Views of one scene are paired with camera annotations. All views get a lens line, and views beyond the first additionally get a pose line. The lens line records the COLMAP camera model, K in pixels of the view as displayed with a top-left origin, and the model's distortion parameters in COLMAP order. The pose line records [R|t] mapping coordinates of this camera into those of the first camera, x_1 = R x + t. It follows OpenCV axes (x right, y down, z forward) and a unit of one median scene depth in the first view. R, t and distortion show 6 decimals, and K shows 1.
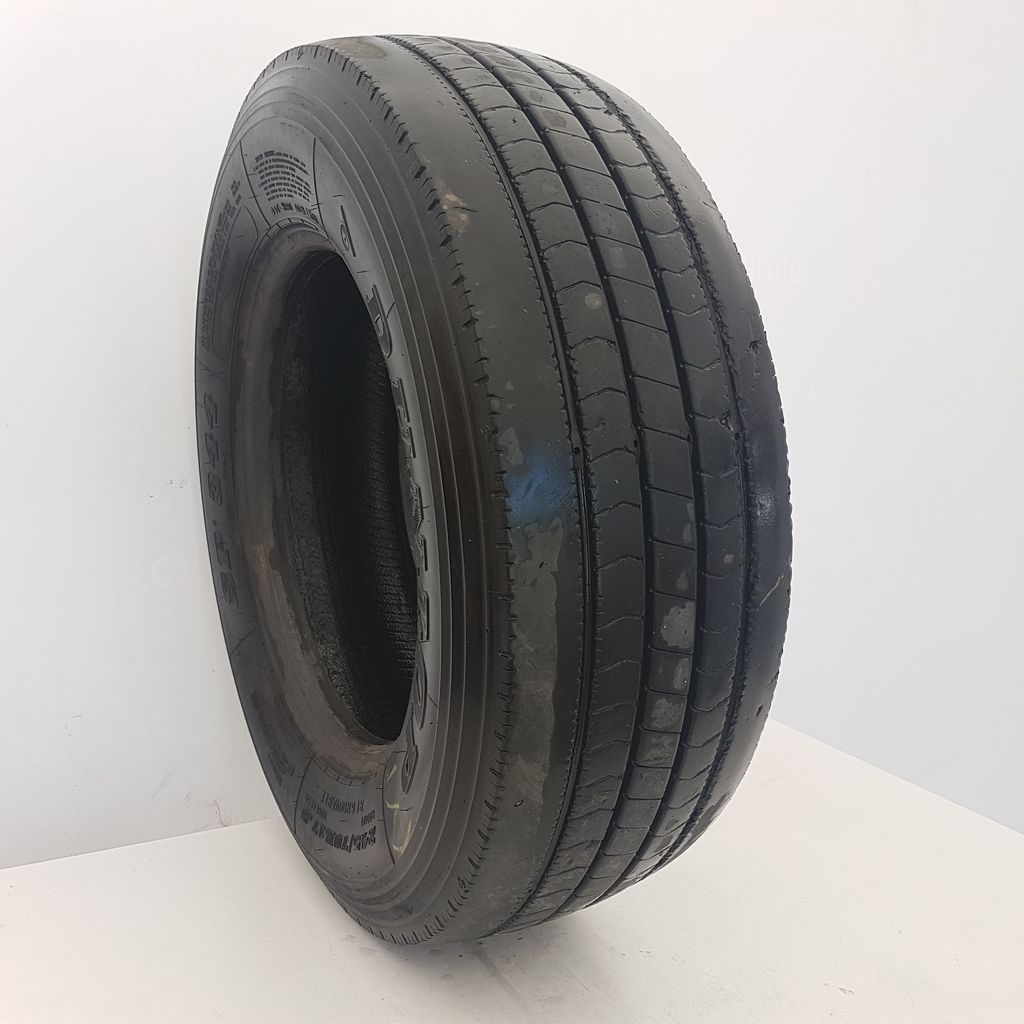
lens RADIAL K [[1071.9, 0, 511.1], [0, 1071.9, 513.0], [0, 0, 1]] dist [-0.008864, 0.000000]
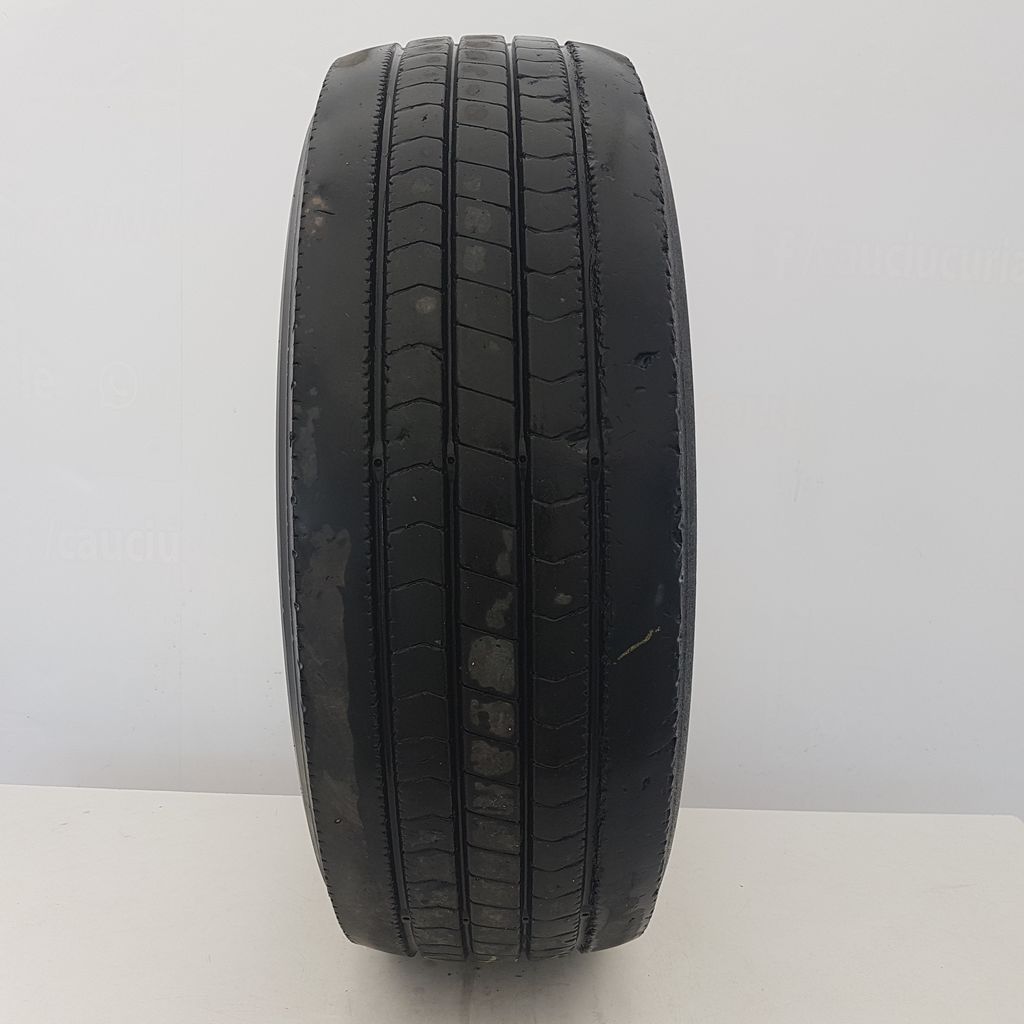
lens RADIAL K [[1071.9, 0, 511.6], [0, 1071.9, 510.6], [0, 0, 1]] dist [-0.008864, 0.000000]
pose [[0.883211, 0.091826, -0.459898, 0.579011], [-0.095157, 0.995334, 0.015990, -0.040509], [0.459220, 0.029640, 0.887828, 0.204116]]
